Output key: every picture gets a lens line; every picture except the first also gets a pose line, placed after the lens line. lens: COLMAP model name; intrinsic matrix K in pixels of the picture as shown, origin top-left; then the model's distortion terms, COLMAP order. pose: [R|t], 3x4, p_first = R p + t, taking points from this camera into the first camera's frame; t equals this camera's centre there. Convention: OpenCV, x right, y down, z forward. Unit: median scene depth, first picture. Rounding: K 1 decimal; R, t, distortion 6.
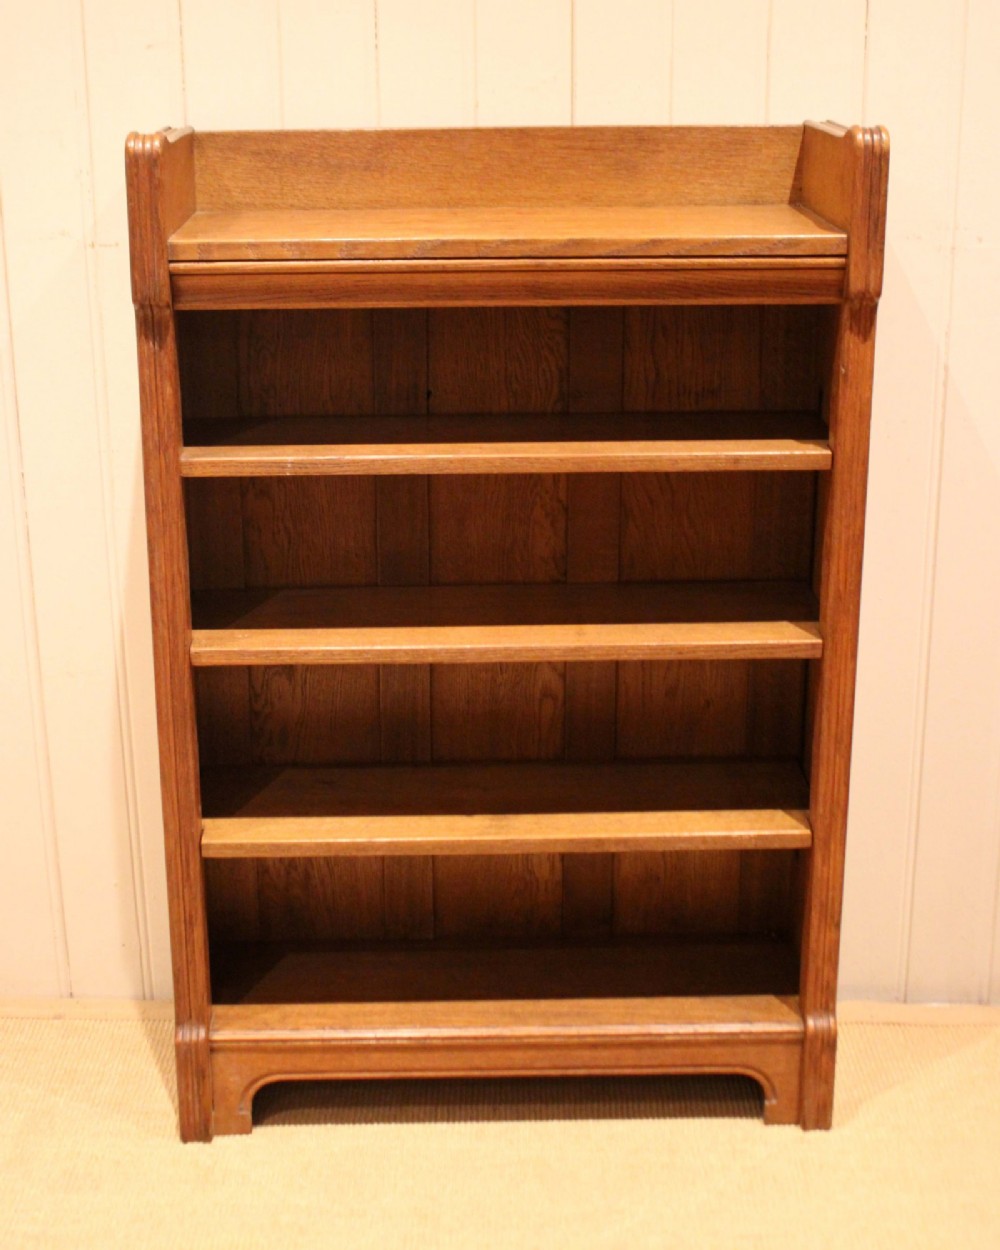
lens RADIAL K [[1810.8, 0, 482.4], [0, 1810.8, 488.0], [0, 0, 1]] dist [-0.040338, 0.000000]
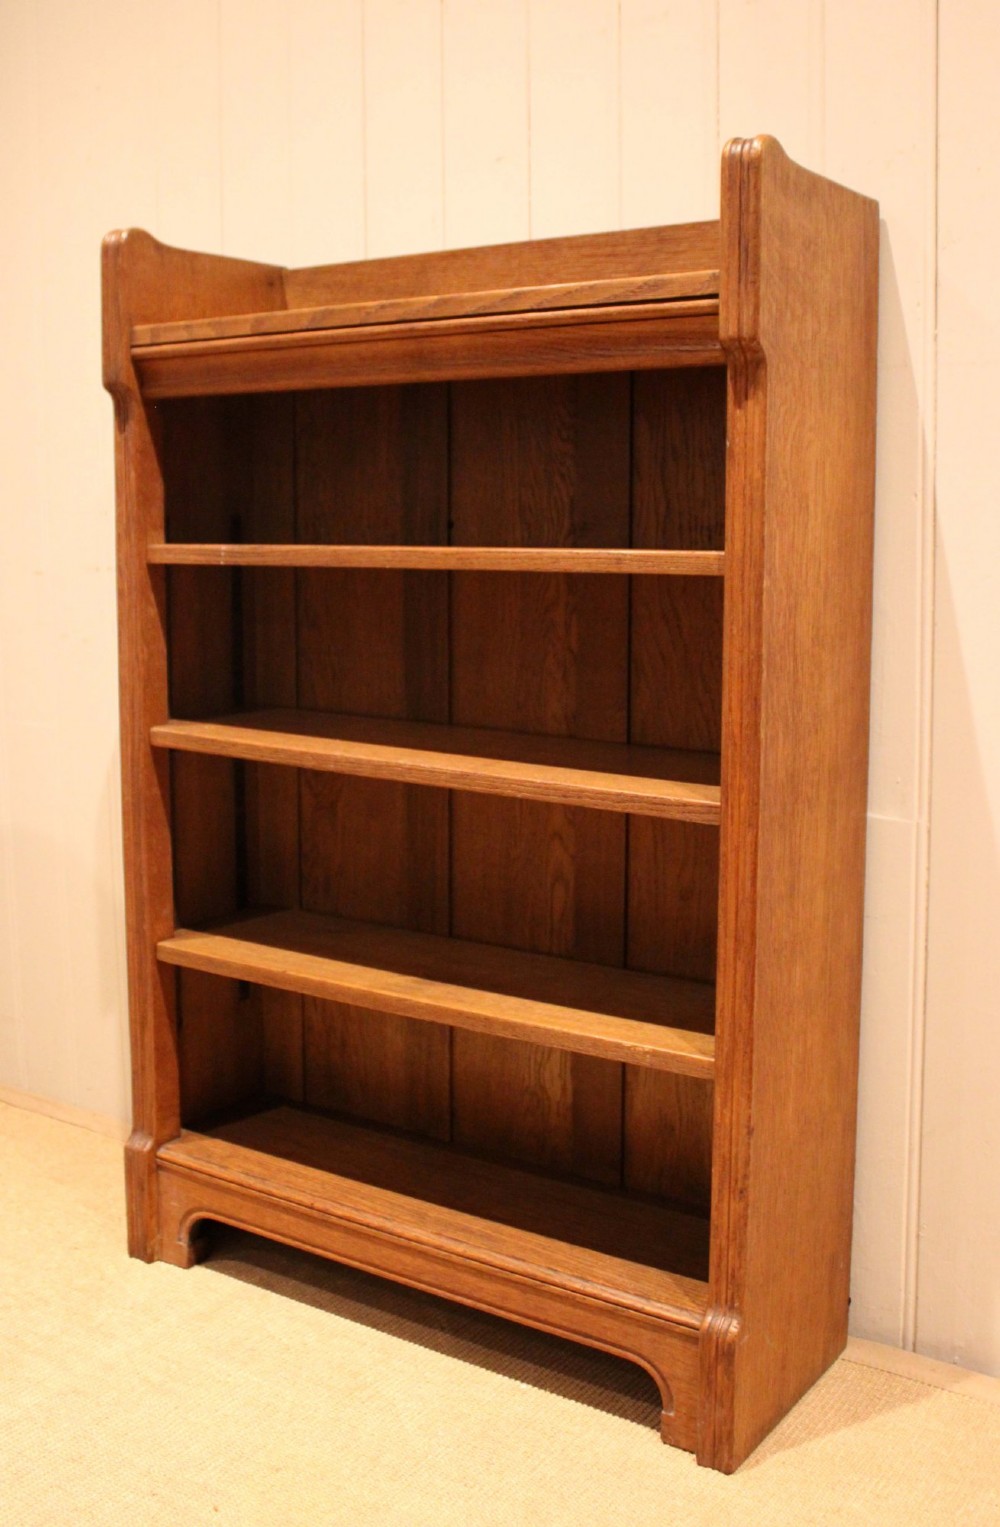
lens RADIAL K [[1590.3, 0, 491.3], [0, 1590.3, 692.9], [0, 0, 1]] dist [-0.092375, 0.000000]
pose [[0.815862, 0.068629, -0.574159, 0.479886], [-0.158775, 0.981356, -0.108312, 0.123467], [0.556021, 0.179530, 0.811548, 0.363485]]
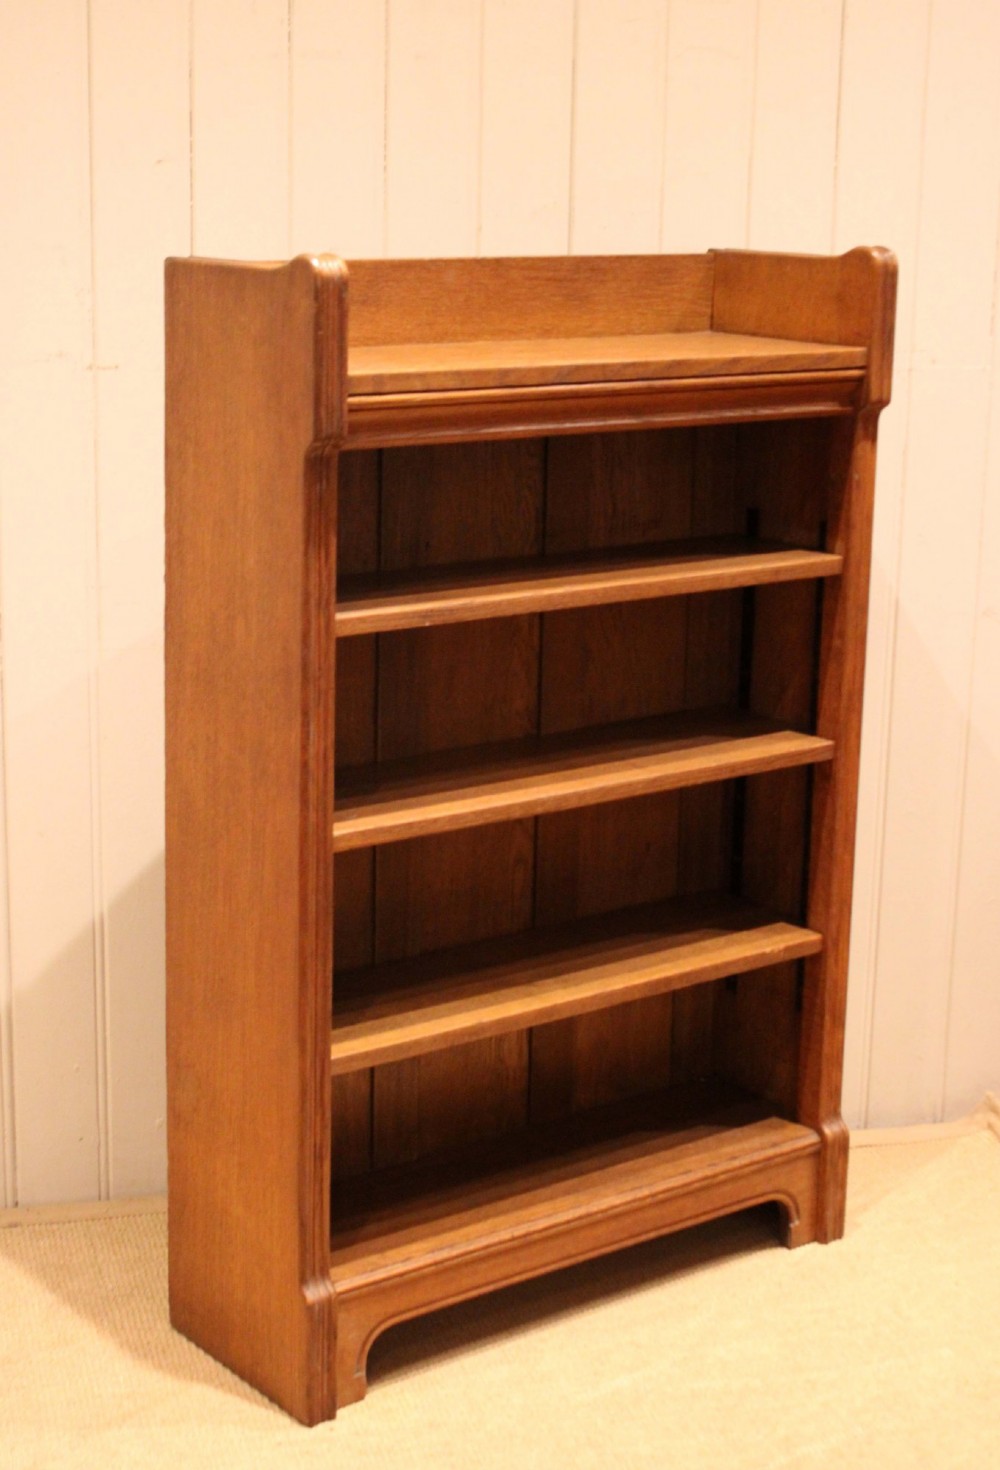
lens RADIAL K [[2425.3, 0, 479.7], [0, 2425.3, 680.6], [0, 0, 1]] dist [0.022957, 0.000000]
pose [[0.808337, -0.104291, 0.579408, -0.752103], [0.136541, 0.990559, -0.012194, 0.037117], [-0.572667, 0.088970, 0.814946, -0.023278]]
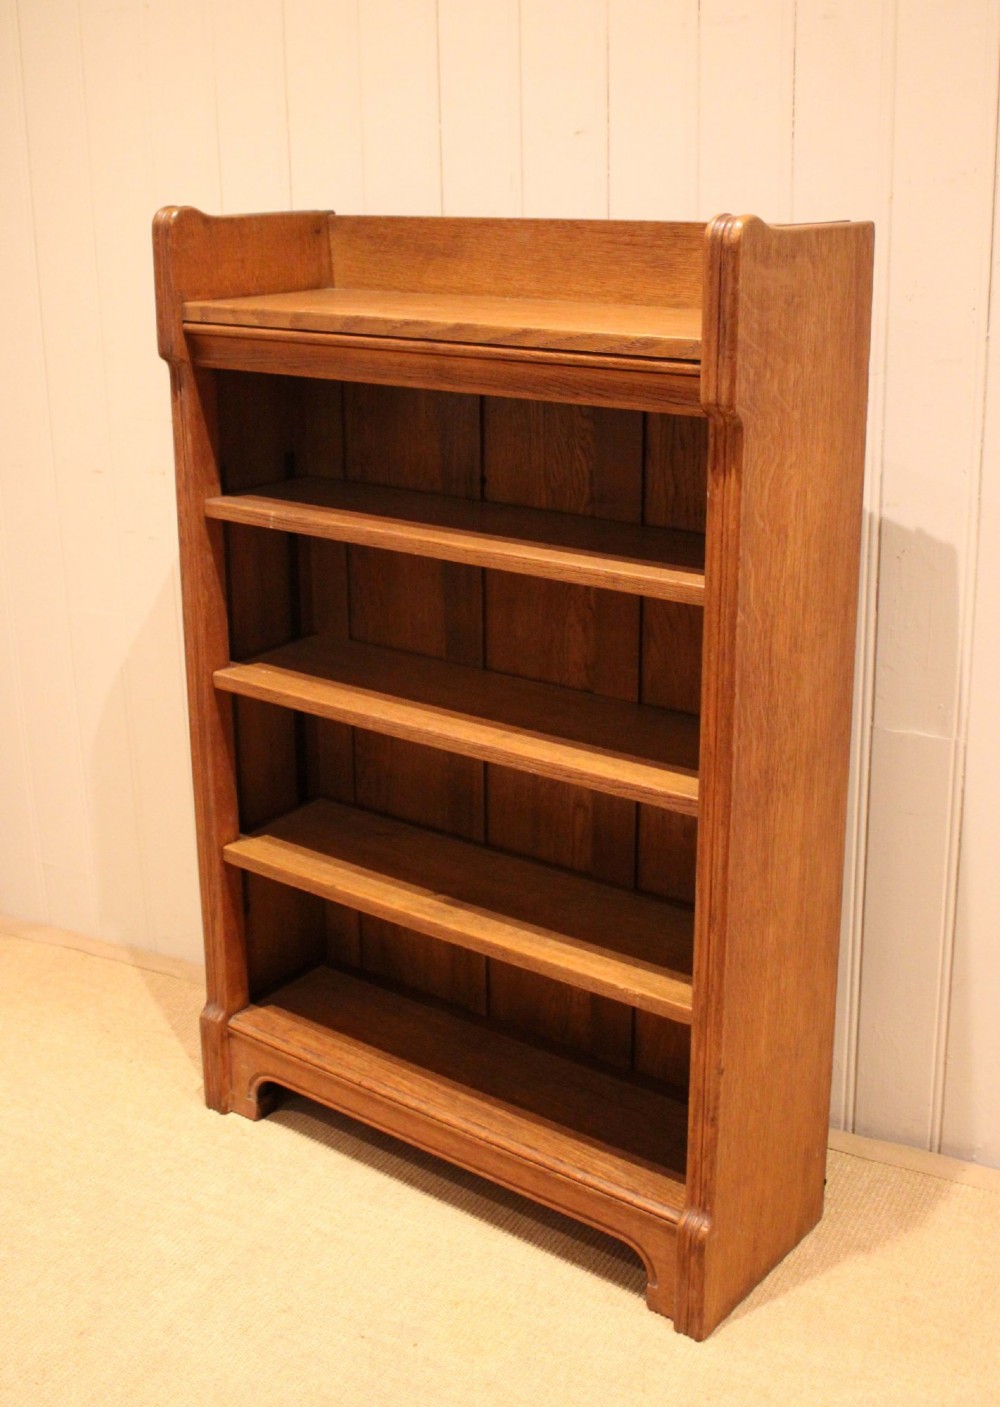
lens RADIAL K [[1660.3, 0, 525.7], [0, 1660.3, 613.7], [0, 0, 1]] dist [-0.081624, 0.000000]
pose [[0.782730, 0.167907, -0.599284, 0.572302], [-0.167798, 0.984196, 0.056589, -0.035575], [0.599314, 0.056264, 0.798534, 0.281156]]
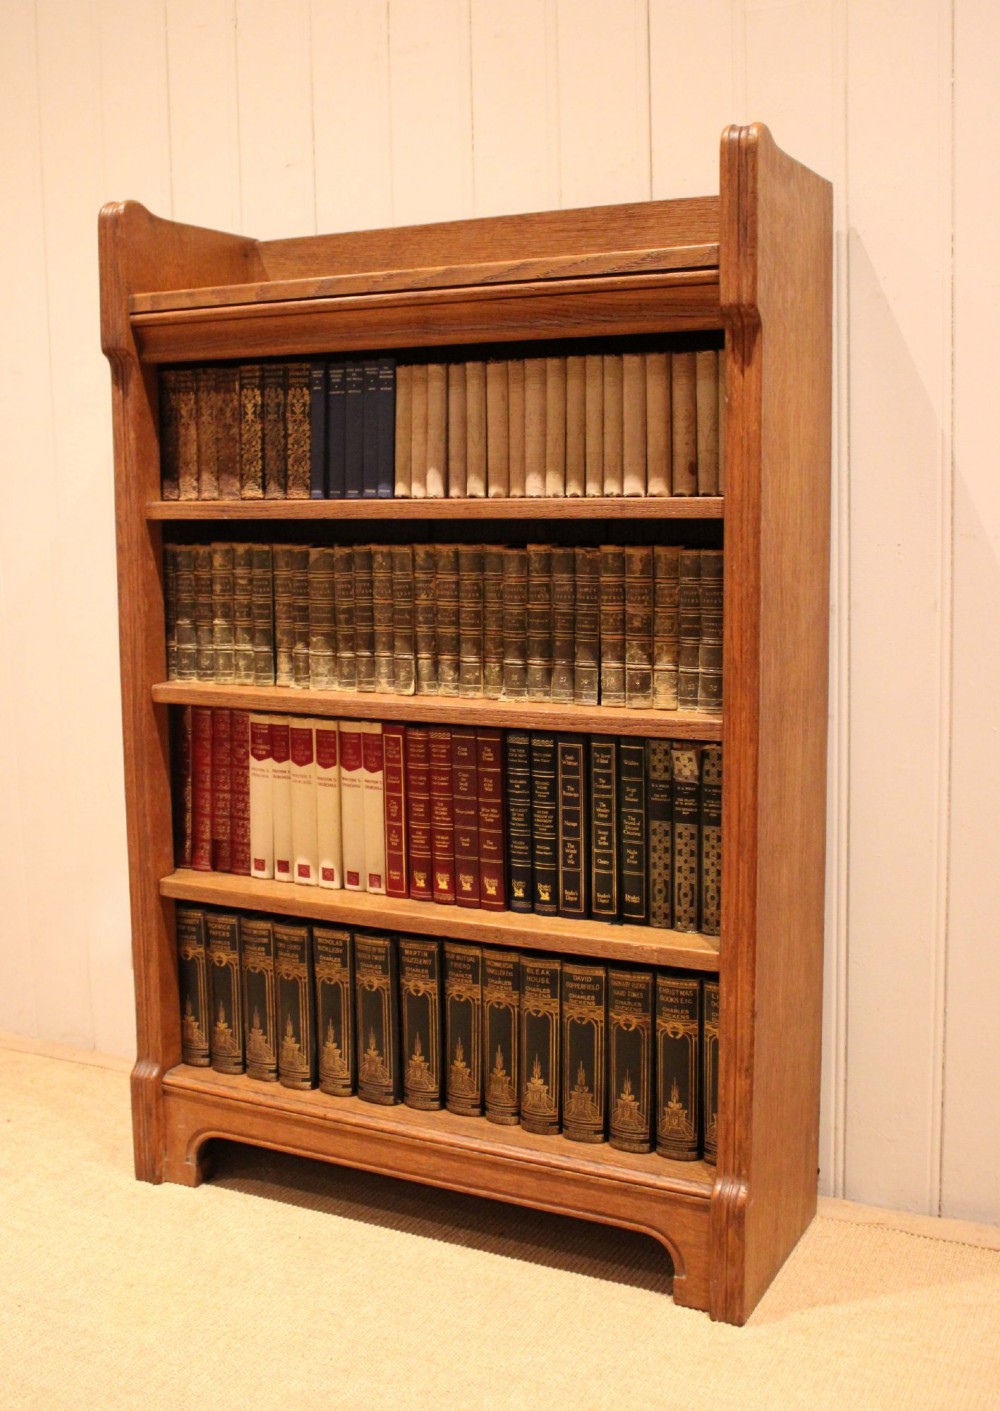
lens RADIAL K [[1547.7, 0, 483.0], [0, 1547.7, 669.7], [0, 0, 1]] dist [-0.082827, 0.000000]
pose [[0.879459, 0.050700, -0.473266, 0.422572], [-0.120562, 0.985614, -0.118450, 0.156578], [0.460452, 0.161230, 0.872920, 0.278370]]
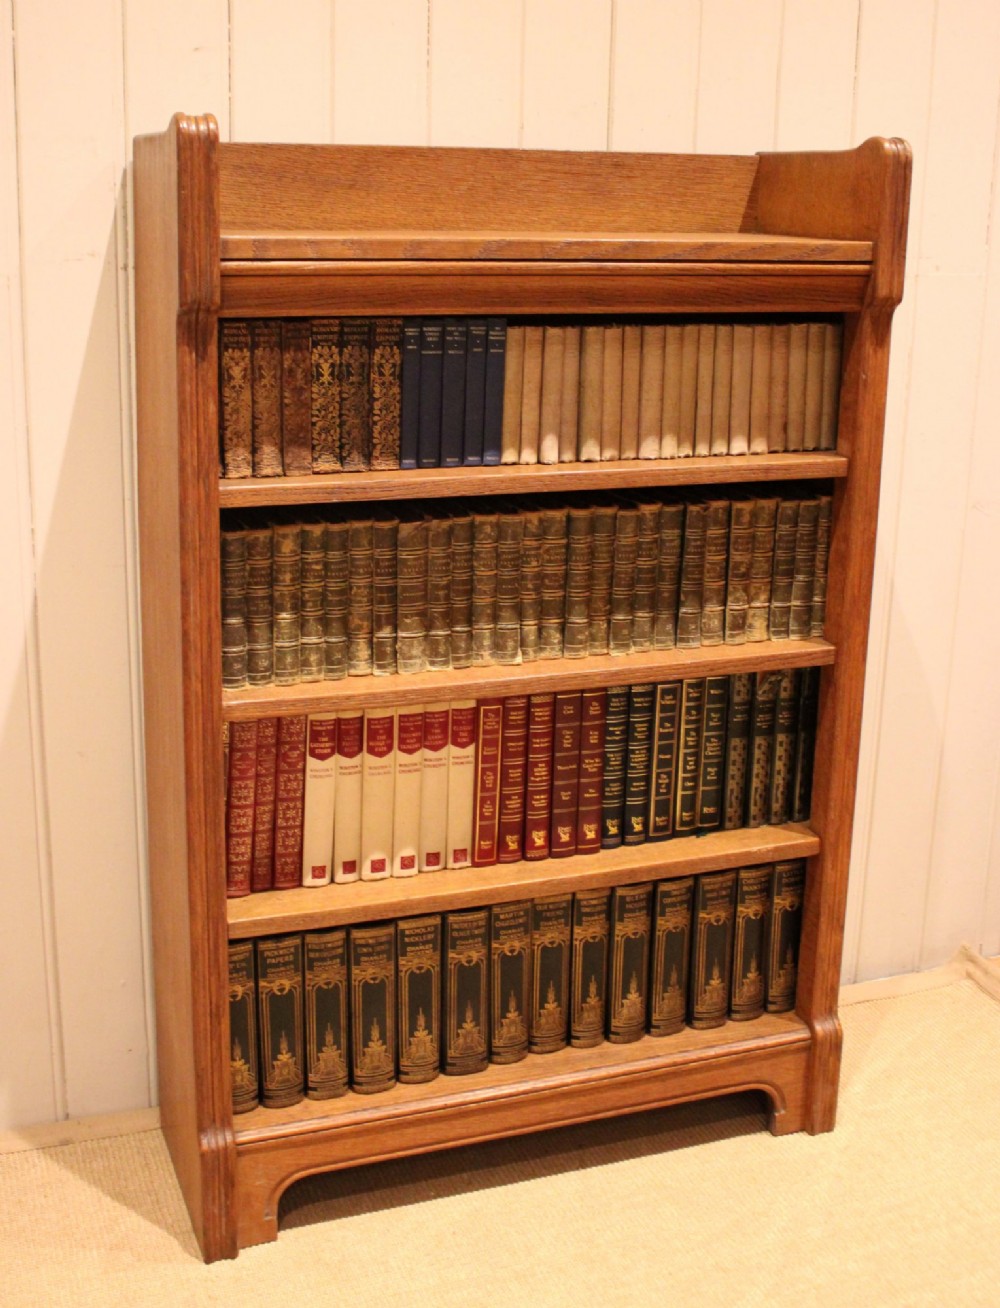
lens RADIAL K [[1590.1, 0, 487.5], [0, 1590.1, 560.1], [0, 0, 1]] dist [-0.070199, 0.000000]
pose [[0.945798, -0.051283, 0.320682, -0.272685], [0.065100, 0.997349, -0.032504, 0.049771], [-0.318165, 0.051619, 0.946629, 0.203380]]
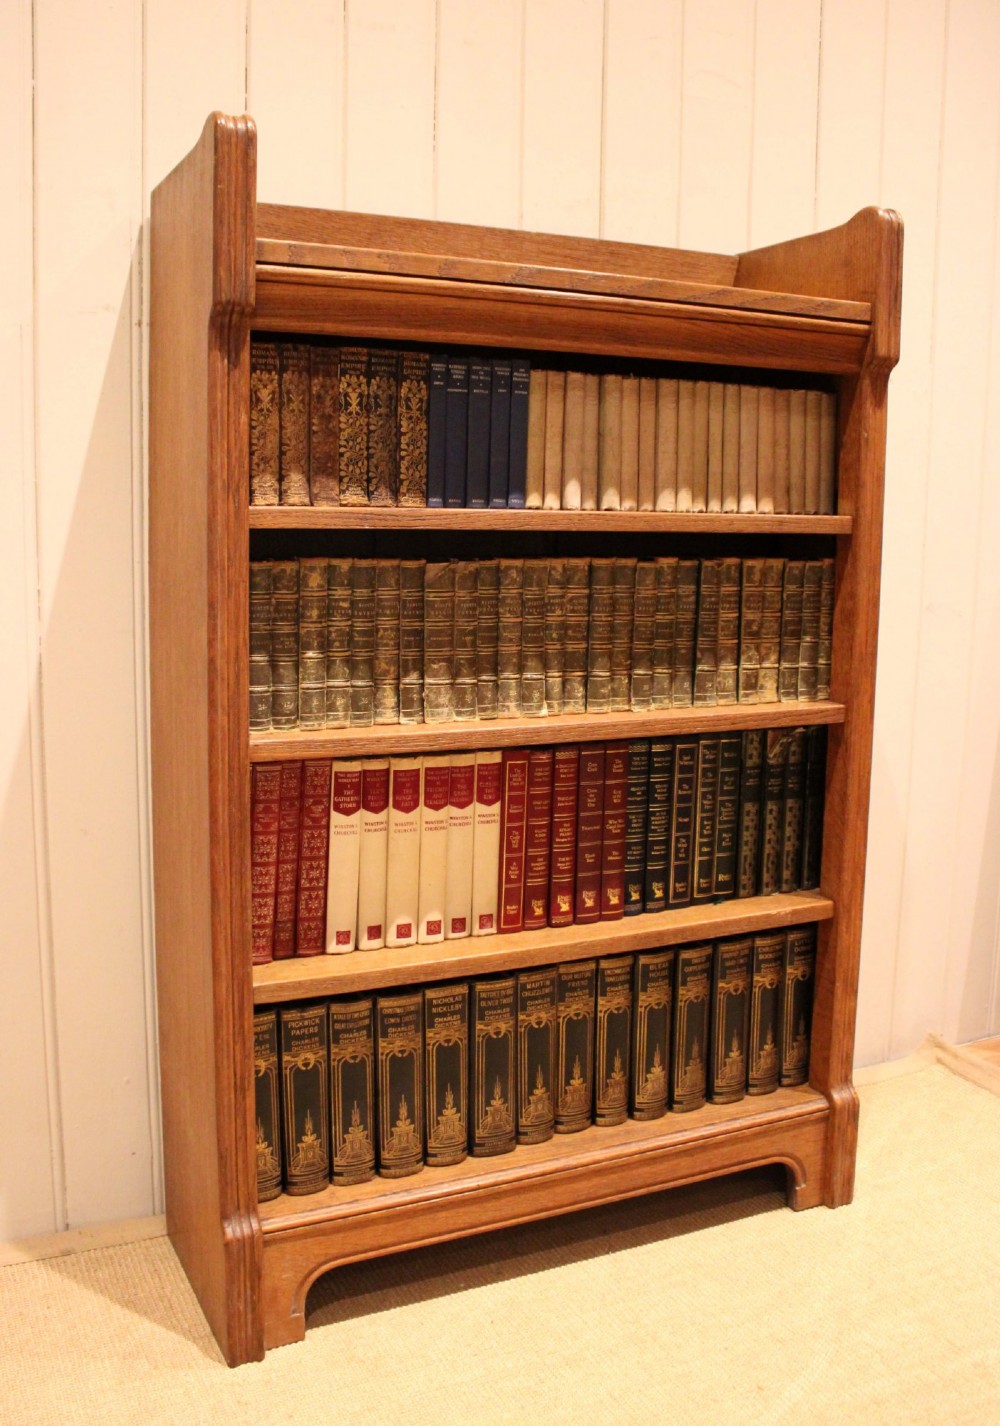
lens RADIAL K [[1327.0, 0, 488.4], [0, 1327.0, 676.4], [0, 0, 1]] dist [-0.103445, 0.000000]
pose [[0.913447, -0.032024, 0.405697, -0.294149], [0.093378, 0.986795, -0.132351, 0.143599], [-0.396101, 0.158779, 0.904374, 0.379370]]
